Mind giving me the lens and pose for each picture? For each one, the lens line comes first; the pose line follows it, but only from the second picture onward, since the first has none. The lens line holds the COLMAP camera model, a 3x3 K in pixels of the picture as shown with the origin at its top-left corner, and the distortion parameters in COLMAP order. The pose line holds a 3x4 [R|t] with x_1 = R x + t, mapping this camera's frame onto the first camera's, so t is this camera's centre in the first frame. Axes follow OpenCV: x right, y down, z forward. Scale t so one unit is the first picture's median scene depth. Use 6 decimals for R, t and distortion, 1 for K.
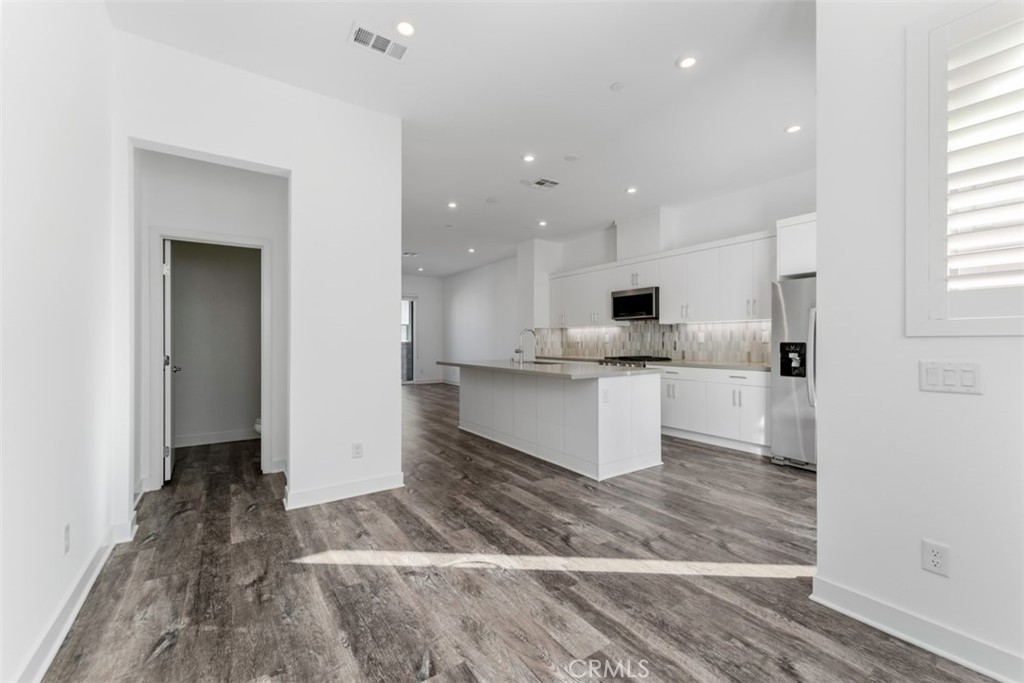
lens RADIAL K [[439.3, 0, 512.7], [0, 439.3, 340.4], [0, 0, 1]] dist [0.032309, -0.001820]
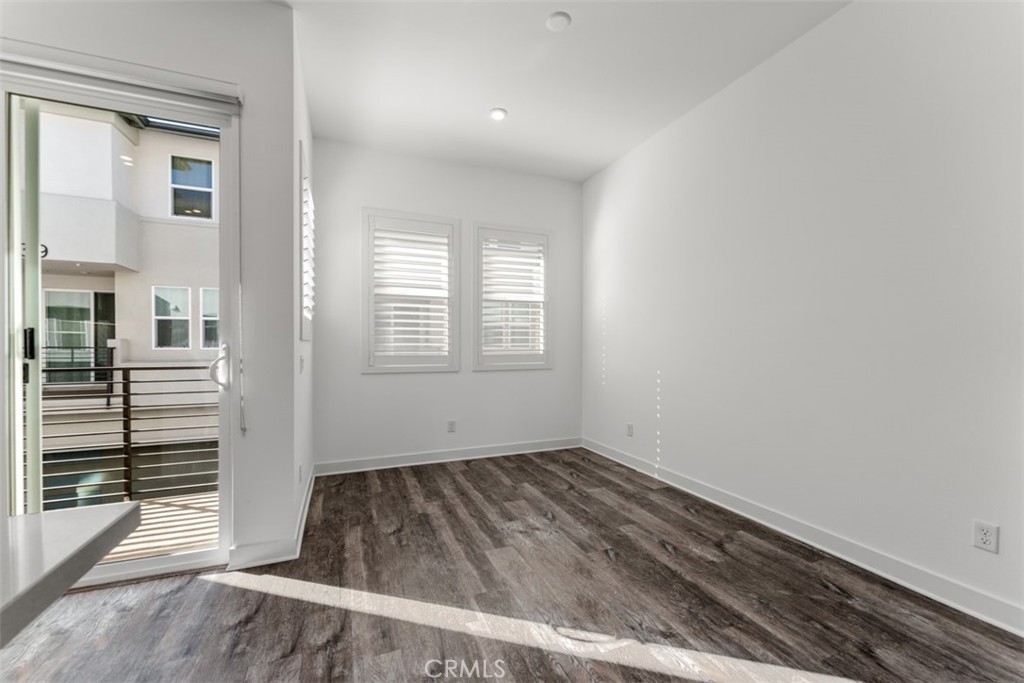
lens RADIAL K [[439.3, 0, 513.2], [0, 439.3, 345.6], [0, 0, 1]] dist [0.032309, -0.001820]
pose [[-0.979388, -0.003629, 0.201955, -0.123039], [-0.003856, 0.999992, -0.000734, 0.009061], [-0.201951, -0.001497, -0.979394, 1.884461]]
